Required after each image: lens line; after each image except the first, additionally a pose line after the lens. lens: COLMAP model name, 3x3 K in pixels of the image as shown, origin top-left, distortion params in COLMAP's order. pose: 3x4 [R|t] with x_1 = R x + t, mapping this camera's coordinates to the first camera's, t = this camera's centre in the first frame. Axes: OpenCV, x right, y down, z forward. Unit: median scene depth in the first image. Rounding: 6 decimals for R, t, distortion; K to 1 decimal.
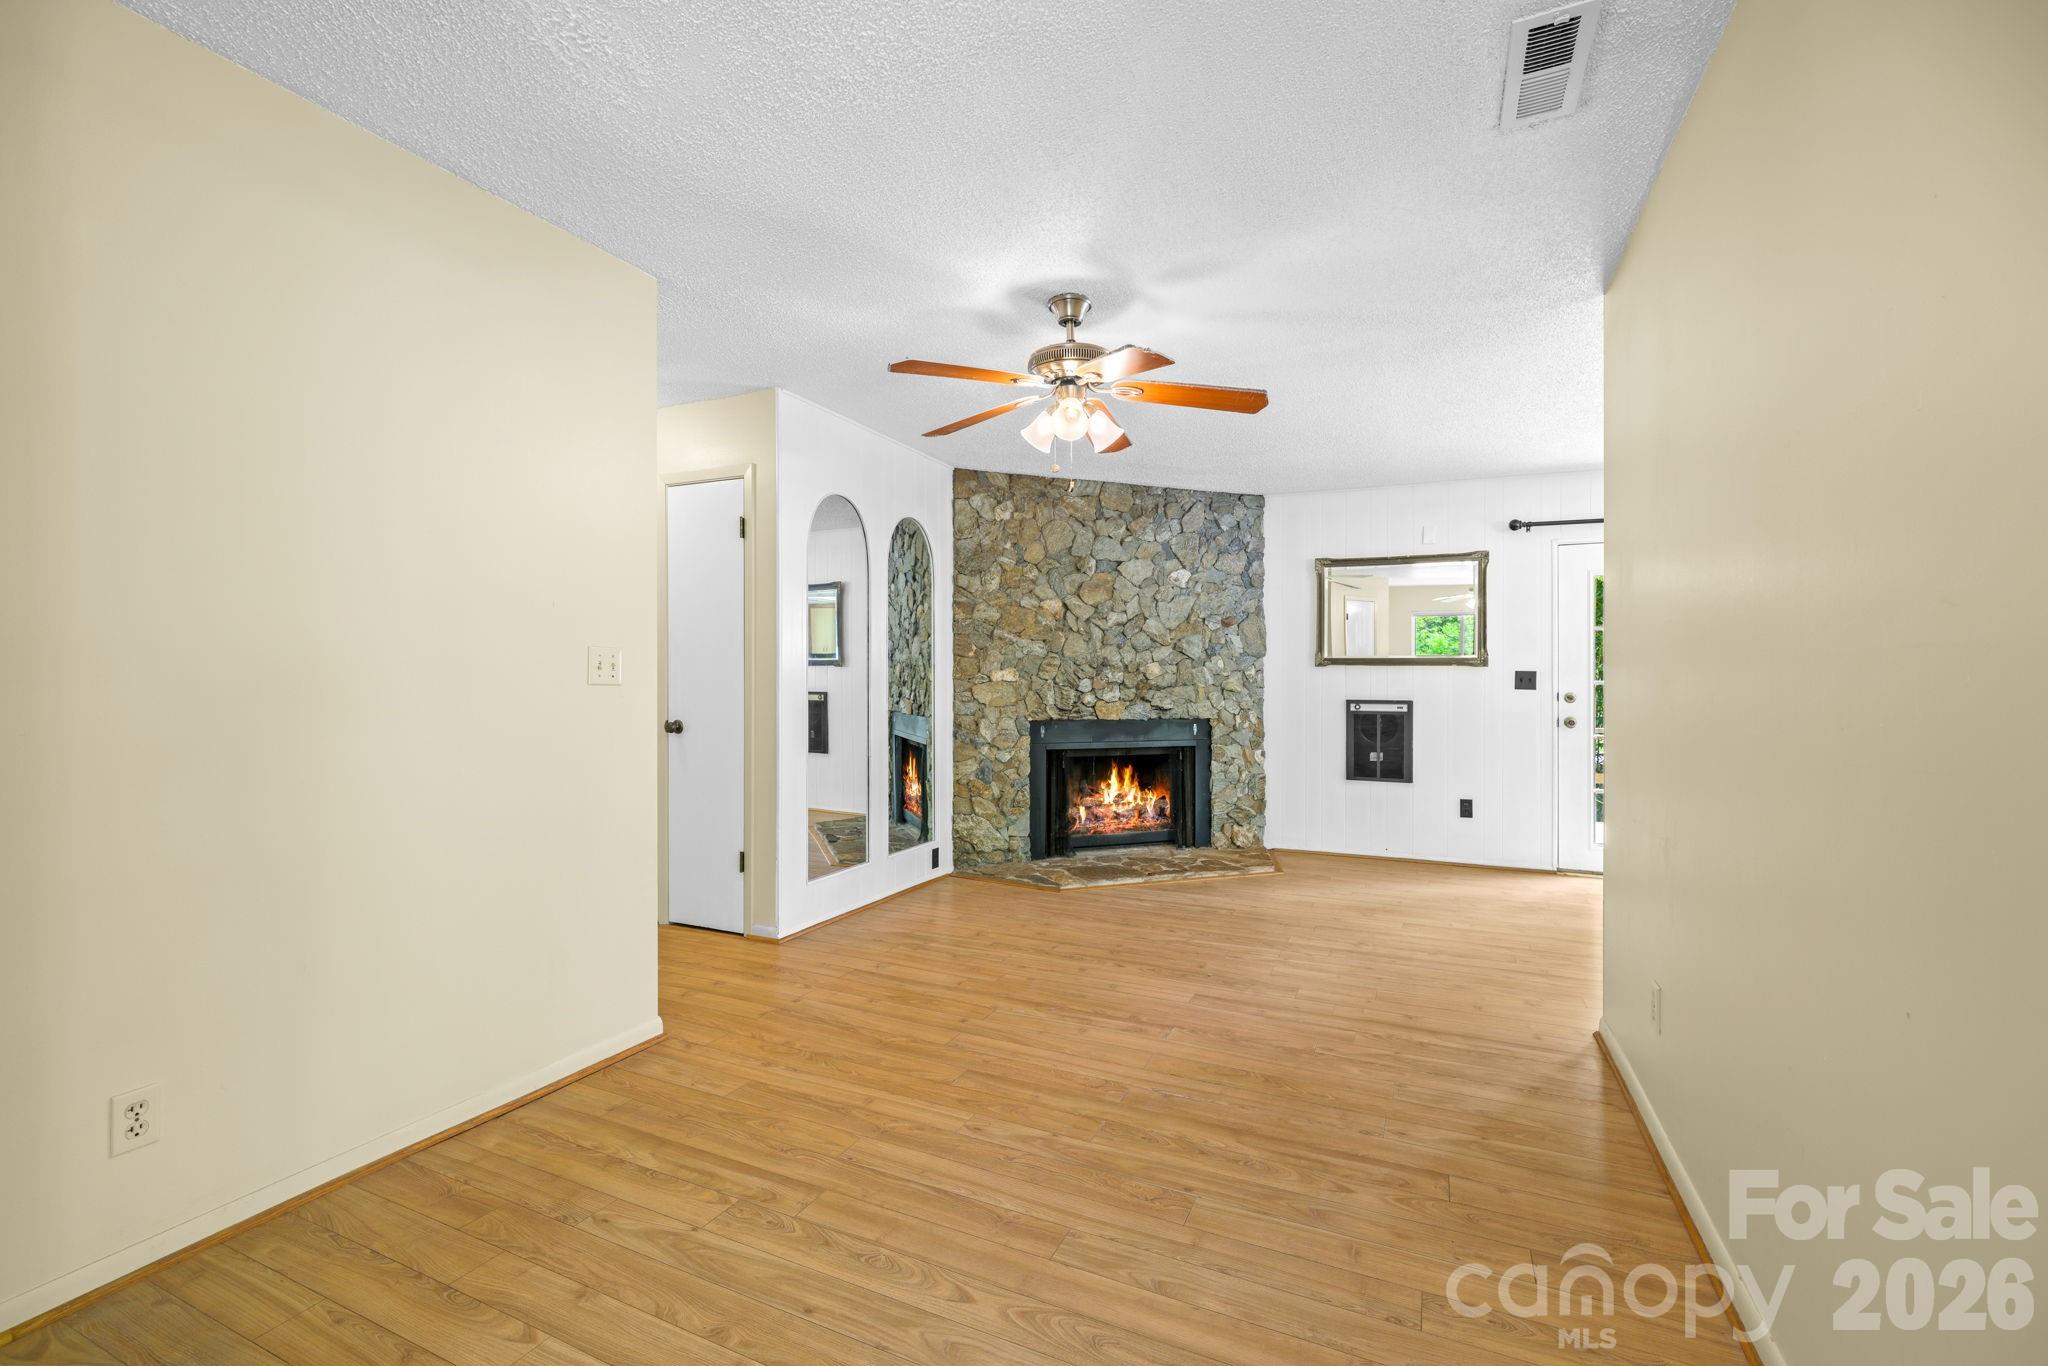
lens RADIAL K [[874.9, 0, 1031.4], [0, 874.9, 683.3], [0, 0, 1]] dist [-0.000038, 0.000274]
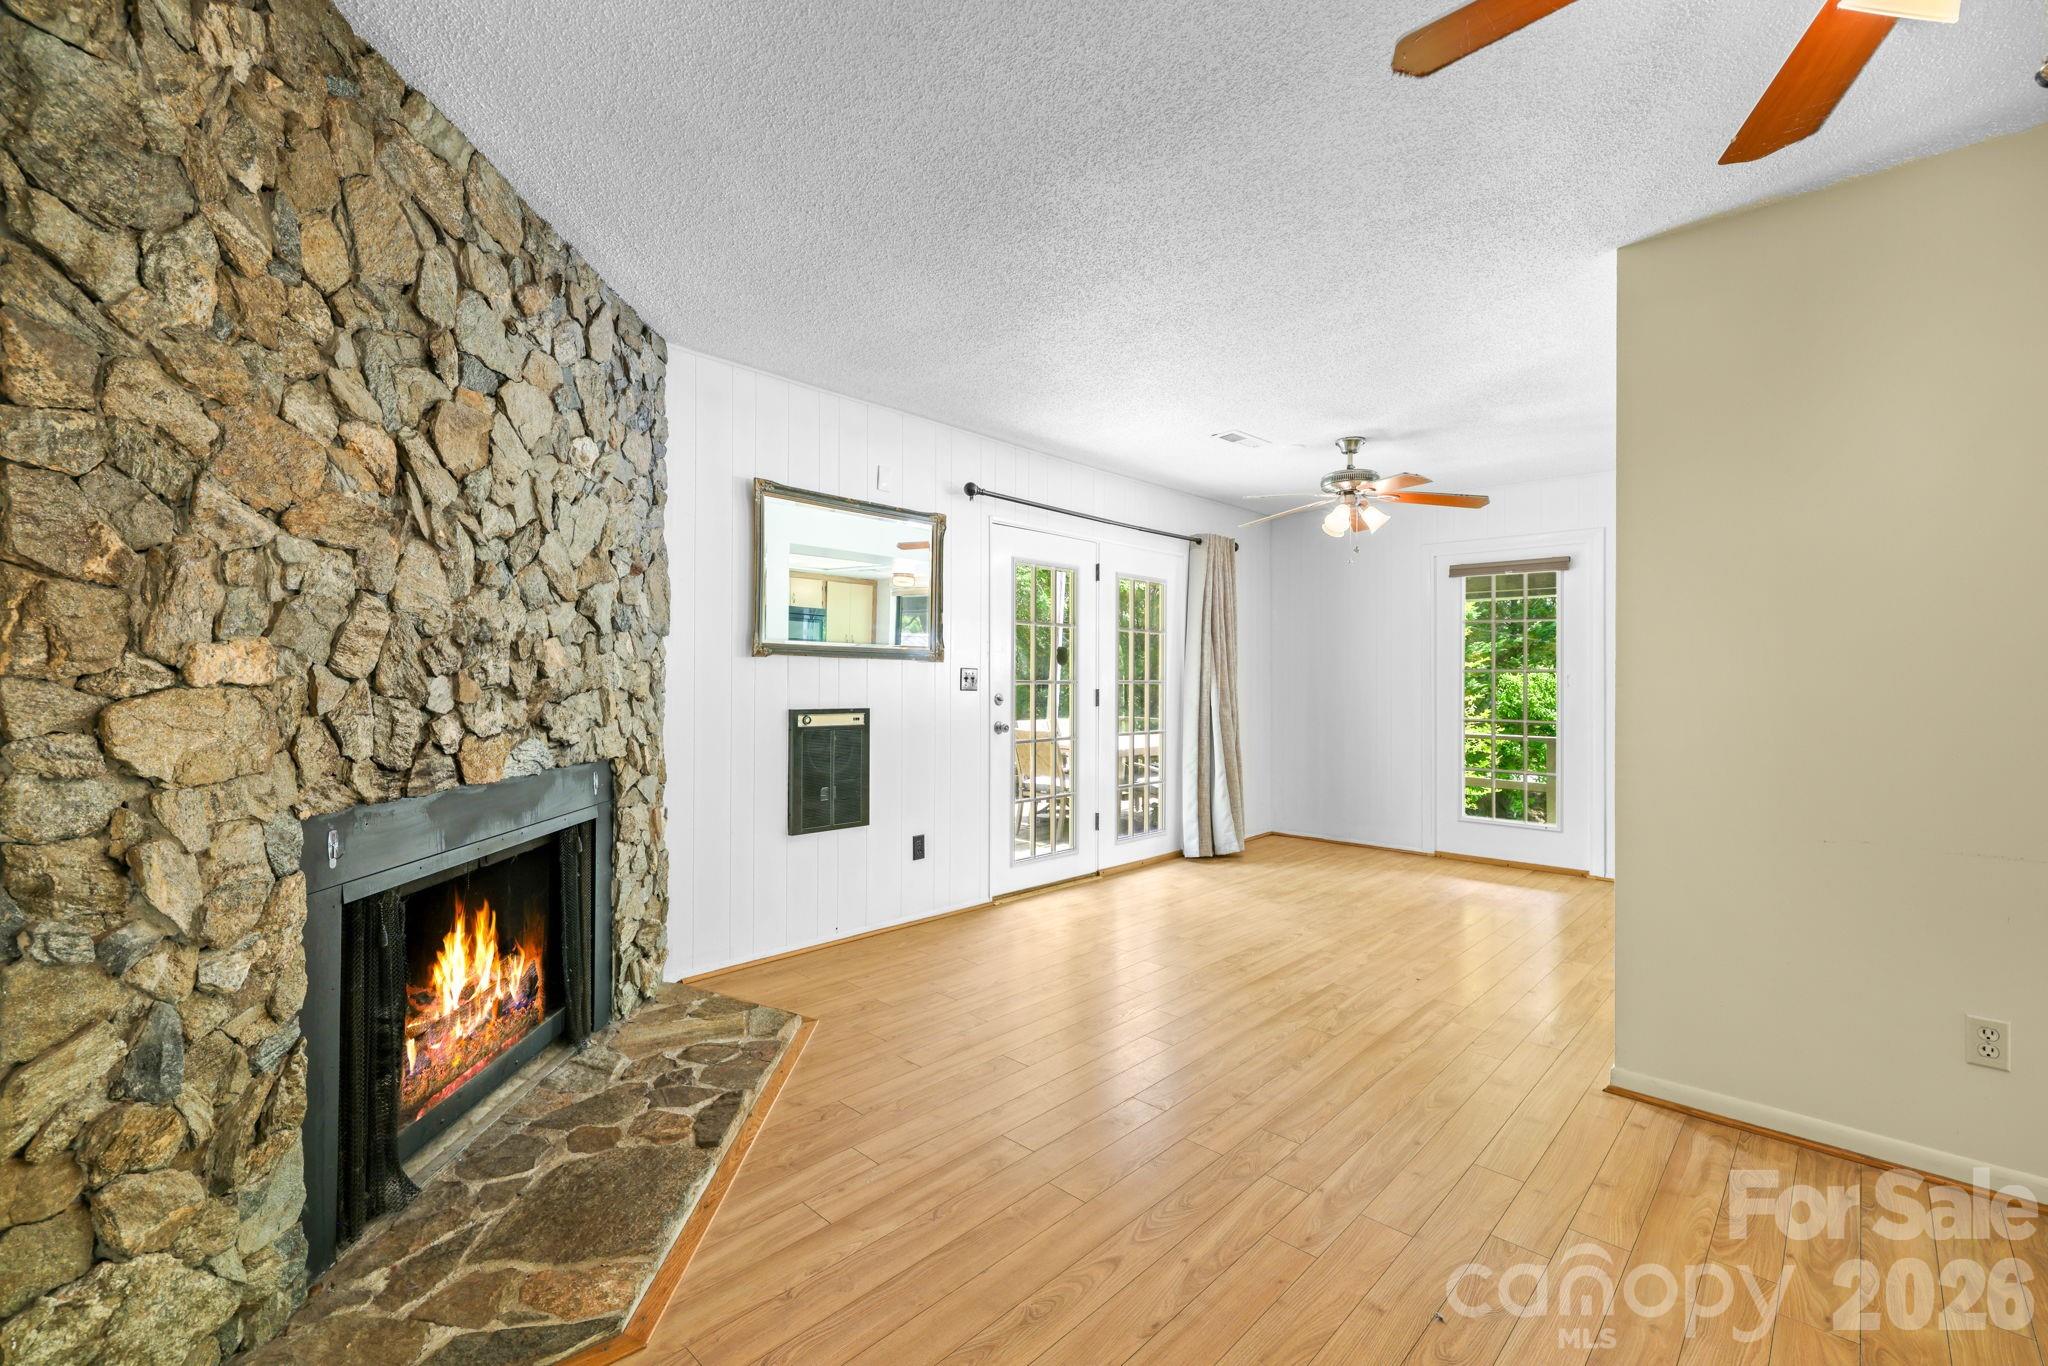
lens RADIAL K [[874.9, 0, 1020.3], [0, 874.9, 676.6], [0, 0, 1]] dist [-0.000038, 0.000274]
pose [[0.329703, 0.002067, 0.944082, -0.199875], [-0.000851, 0.999998, -0.001892, -0.004630], [-0.944084, -0.000180, 0.329704, 0.681462]]
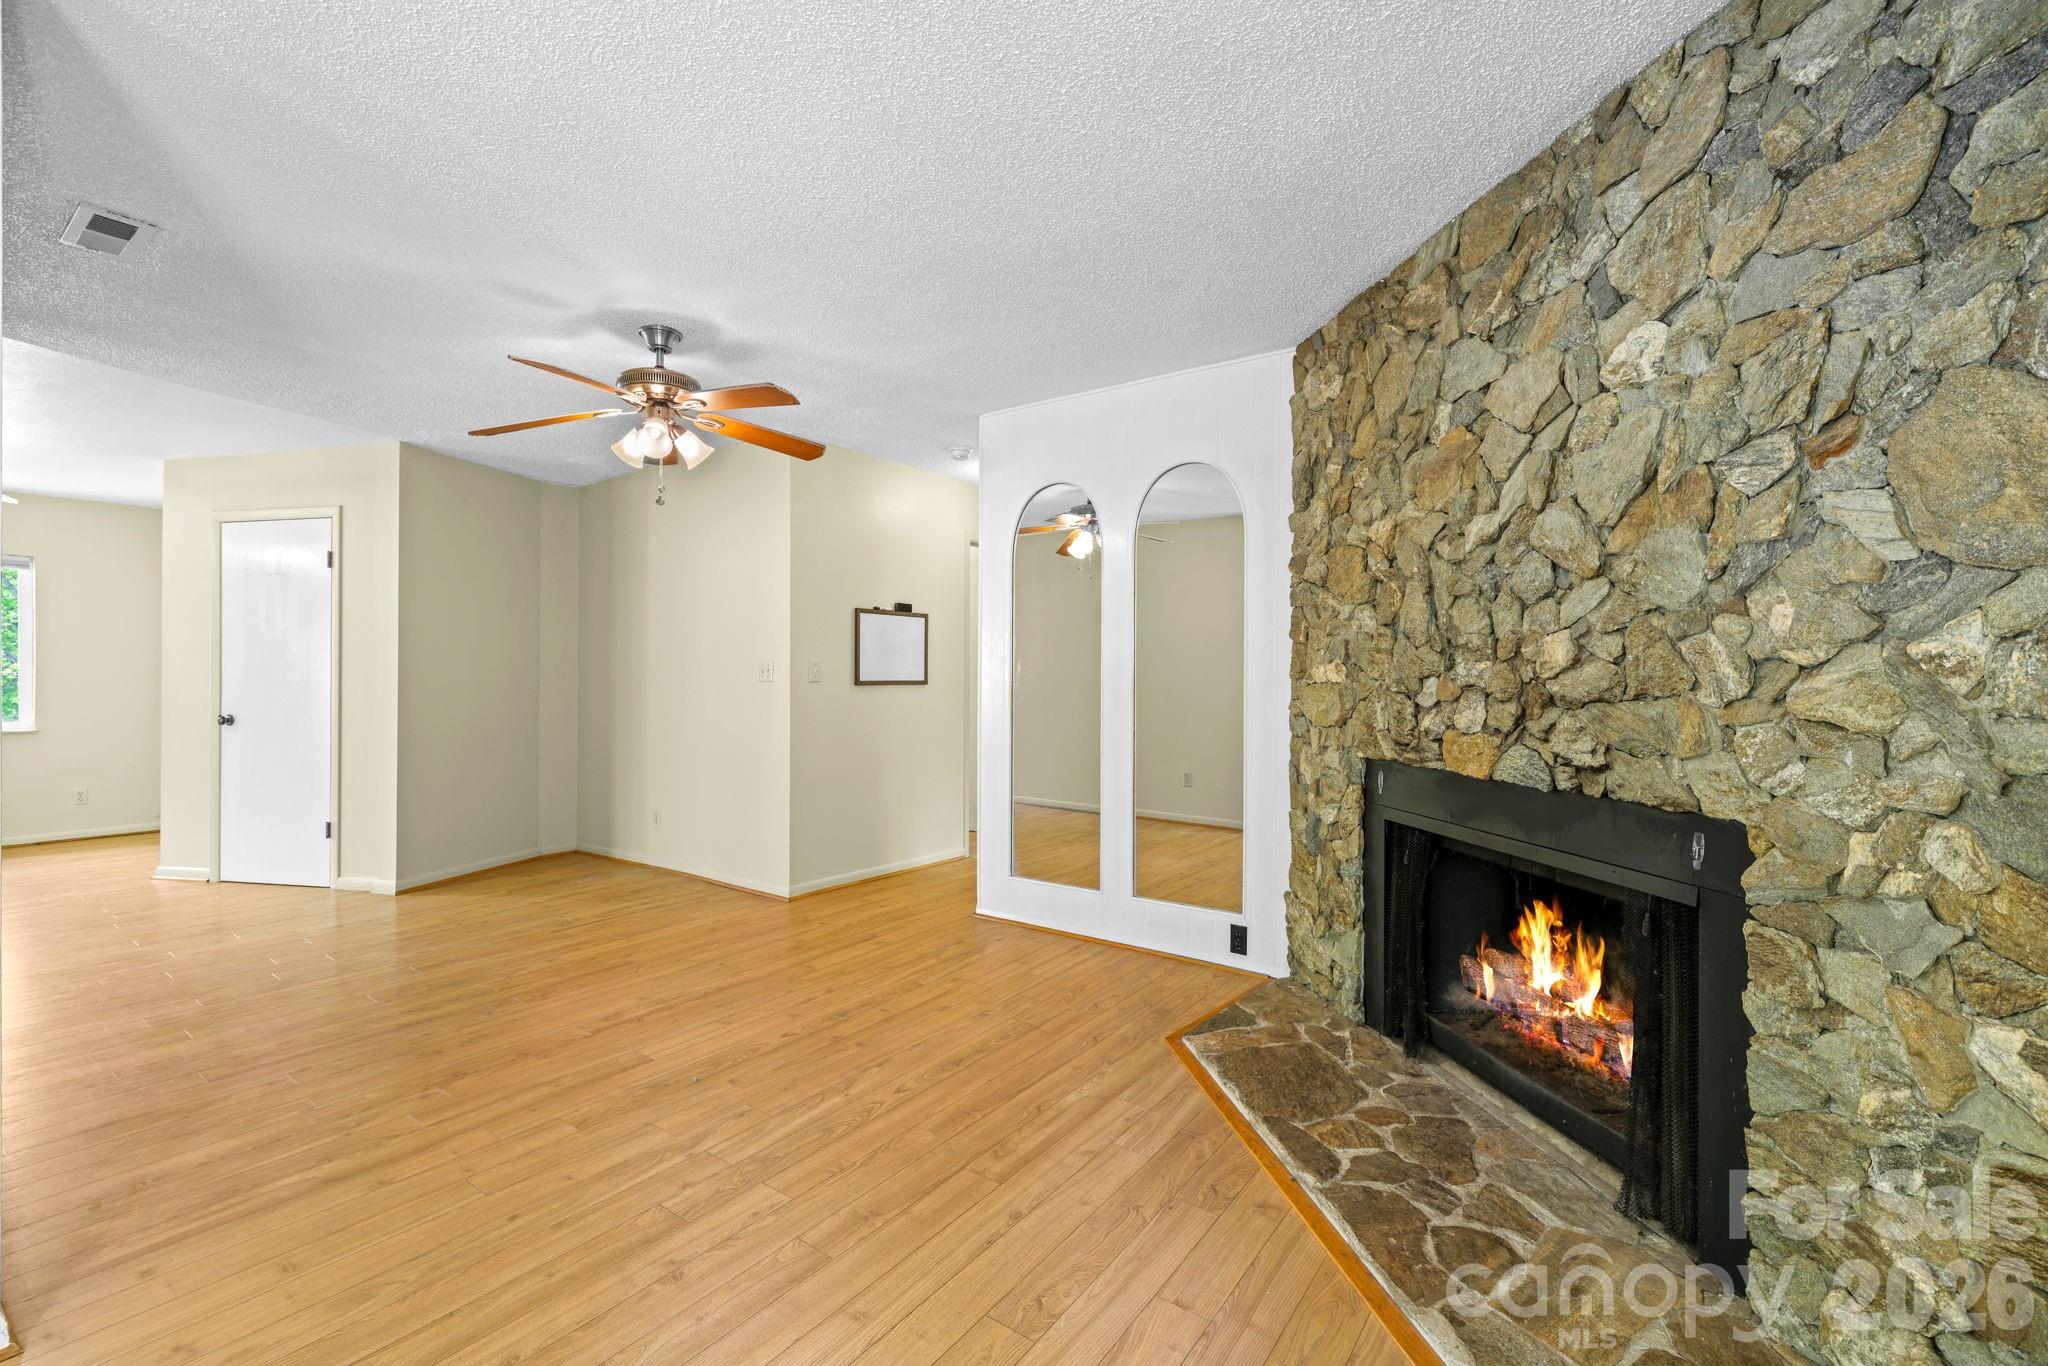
lens RADIAL K [[874.9, 0, 1026.4], [0, 874.9, 682.0], [0, 0, 1]] dist [-0.000038, 0.000274]
pose [[-0.197782, -0.000121, -0.980246, 0.559631], [-0.008220, 0.999965, 0.001535, -0.002065], [0.980212, 0.008361, -0.197776, 0.911053]]
